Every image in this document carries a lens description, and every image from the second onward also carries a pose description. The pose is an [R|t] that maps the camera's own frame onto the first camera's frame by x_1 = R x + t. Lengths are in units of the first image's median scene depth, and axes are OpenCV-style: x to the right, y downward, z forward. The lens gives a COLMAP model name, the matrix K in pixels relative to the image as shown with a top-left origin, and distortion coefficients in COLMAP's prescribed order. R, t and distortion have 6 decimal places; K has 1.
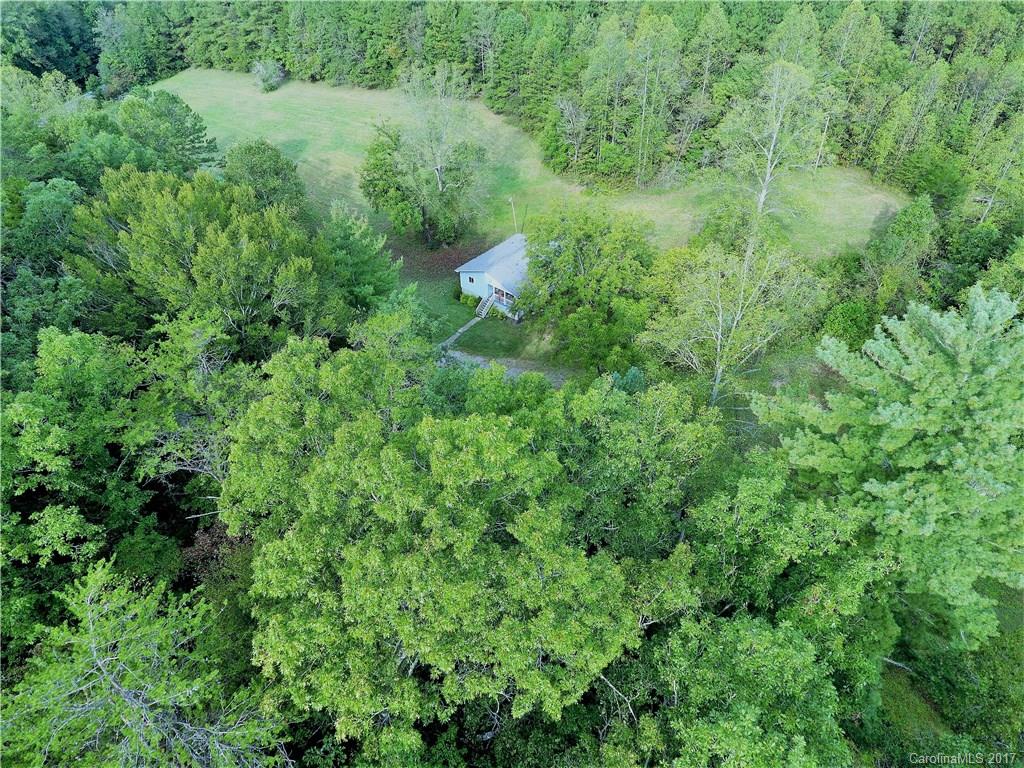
lens RADIAL K [[596.8, 0, 513.0], [0, 596.8, 383.2], [0, 0, 1]] dist [-0.003729, -0.000976]
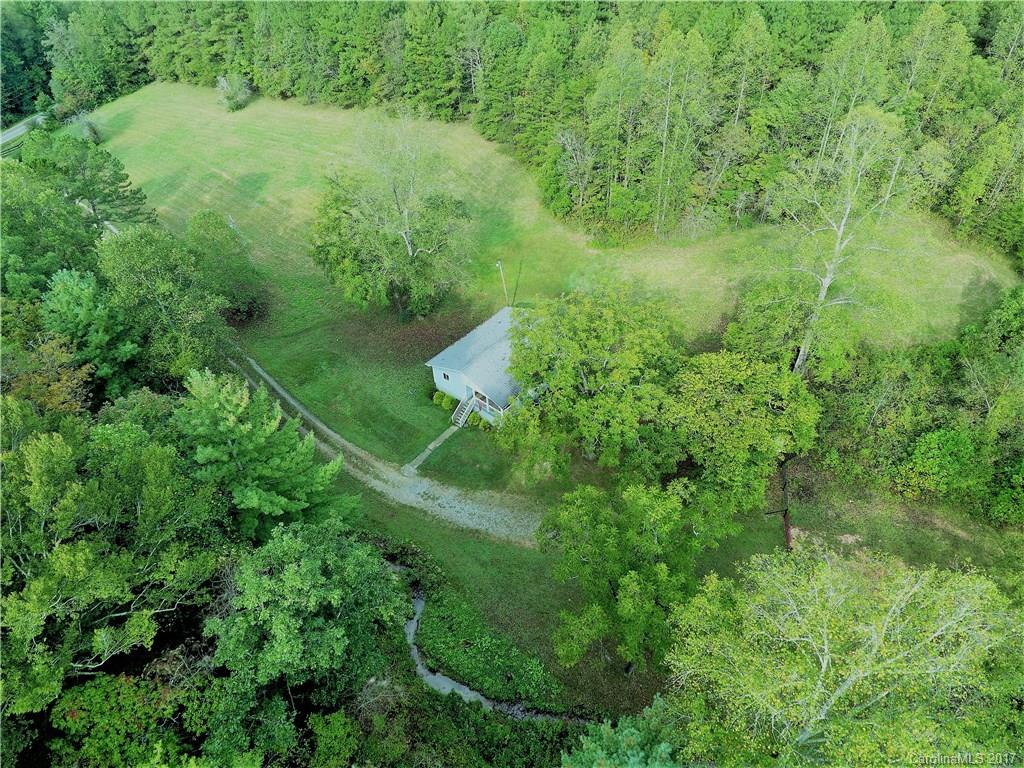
lens RADIAL K [[596.8, 0, 513.9], [0, 596.8, 384.0], [0, 0, 1]] dist [-0.003729, -0.000976]
pose [[0.999764, -0.006590, -0.020715, 0.028062], [0.006969, 0.999809, 0.018286, -0.139421], [0.020590, -0.018426, 0.999618, 0.168157]]
